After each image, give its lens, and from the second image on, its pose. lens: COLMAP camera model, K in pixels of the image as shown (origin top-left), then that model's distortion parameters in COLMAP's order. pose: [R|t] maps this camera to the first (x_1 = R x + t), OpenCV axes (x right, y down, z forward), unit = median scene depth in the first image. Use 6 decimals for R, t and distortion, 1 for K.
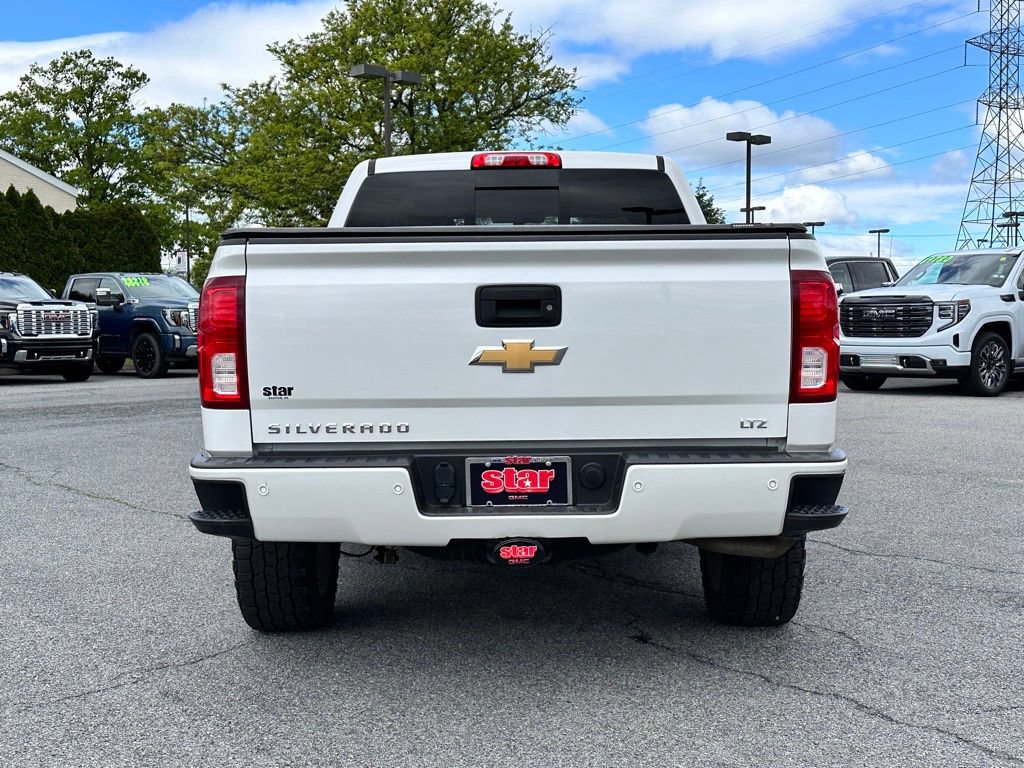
lens RADIAL K [[1282.6, 0, 512.0], [0, 1282.6, 384.0], [0, 0, 1]] dist [0.136489, -0.034842]
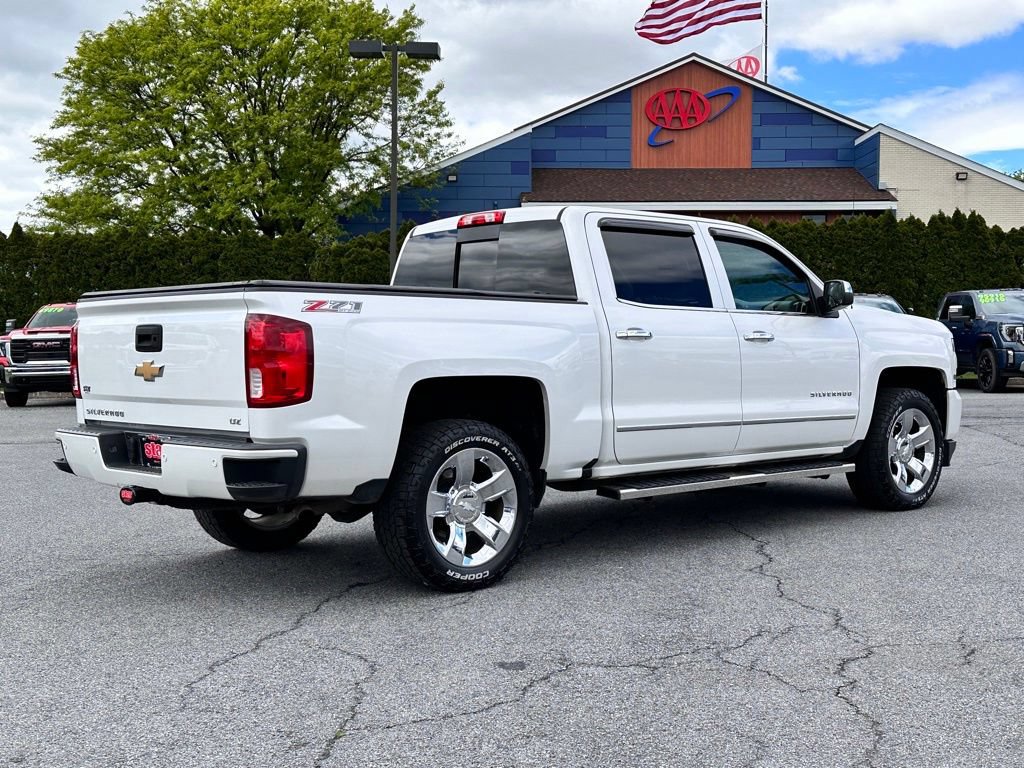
lens RADIAL K [[1264.6, 0, 512.0], [0, 1264.6, 384.0], [0, 0, 1]] dist [0.140988, -0.016035]
pose [[0.675448, 0.026584, -0.736929, 0.952598], [-0.033512, 0.999424, 0.005337, -0.018585], [0.736646, 0.021092, 0.675950, 0.179682]]
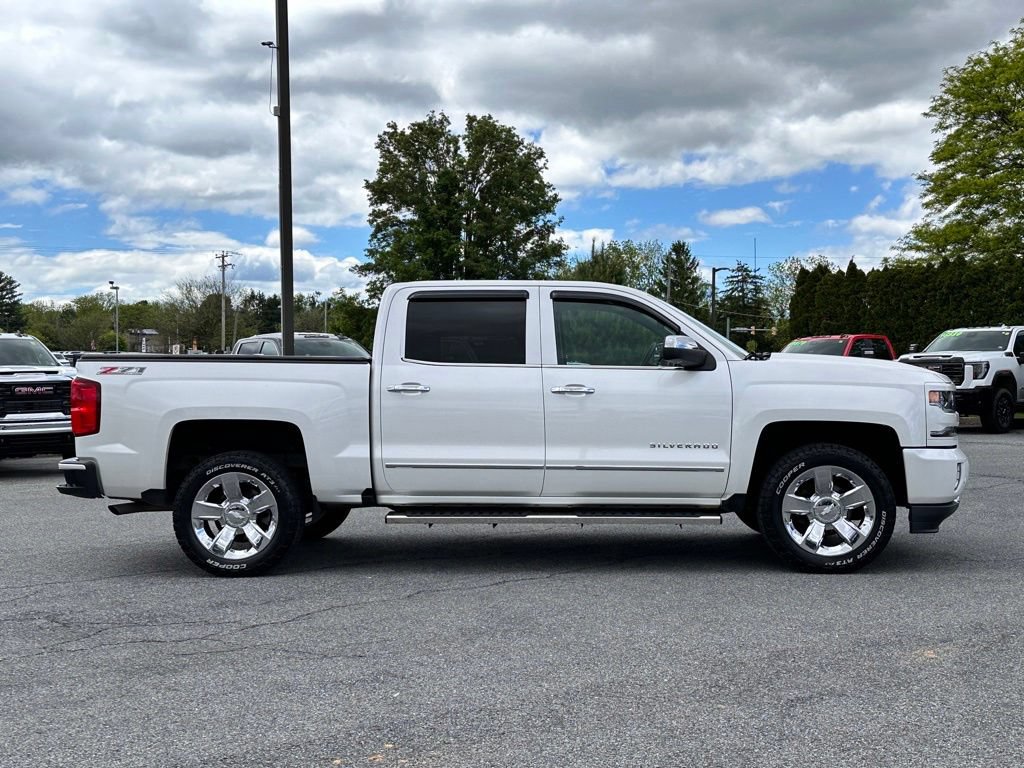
lens RADIAL K [[1264.6, 0, 512.0], [0, 1264.6, 384.0], [0, 0, 1]] dist [0.140988, -0.016035]
pose [[-0.046281, 0.018271, -0.998761, 1.562619], [-0.042294, 0.998900, 0.020233, -0.098575], [0.998033, 0.043178, -0.045457, 1.210857]]
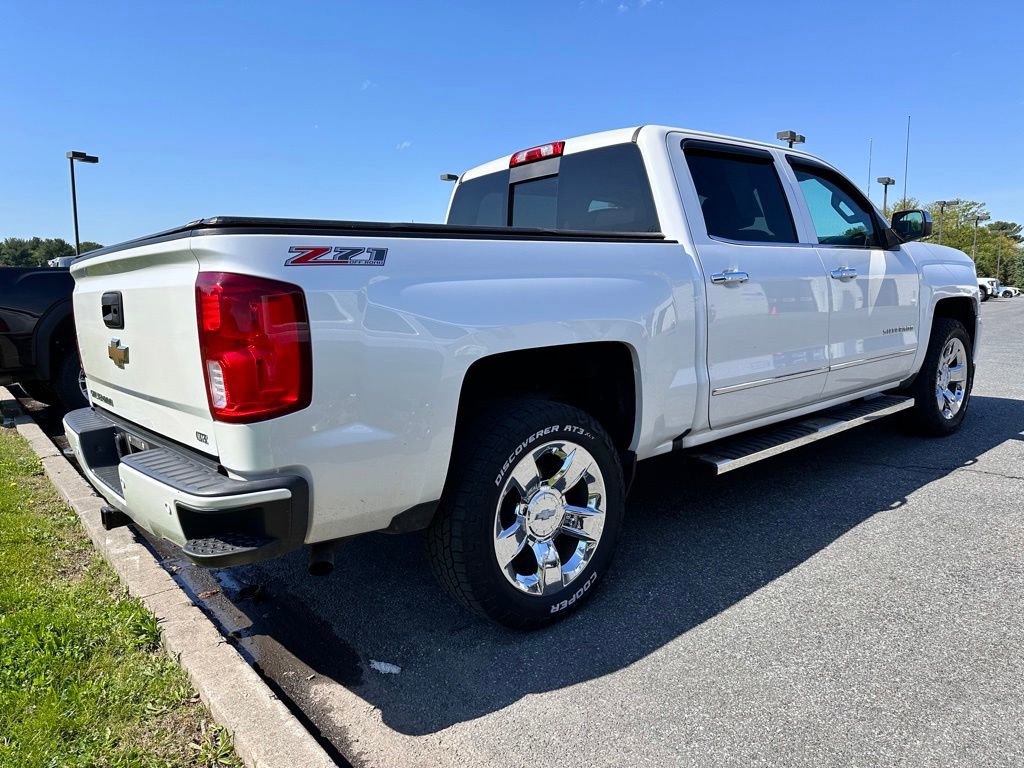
lens RADIAL K [[715.0, 0, 512.0], [0, 715.0, 384.0], [0, 0, 1]] dist [0.112732, -0.199794]
pose [[0.661169, 0.087597, -0.745106, 0.486087], [0.002135, 0.992937, 0.118628, -0.046467], [0.750234, -0.080024, 0.656312, 0.546543]]
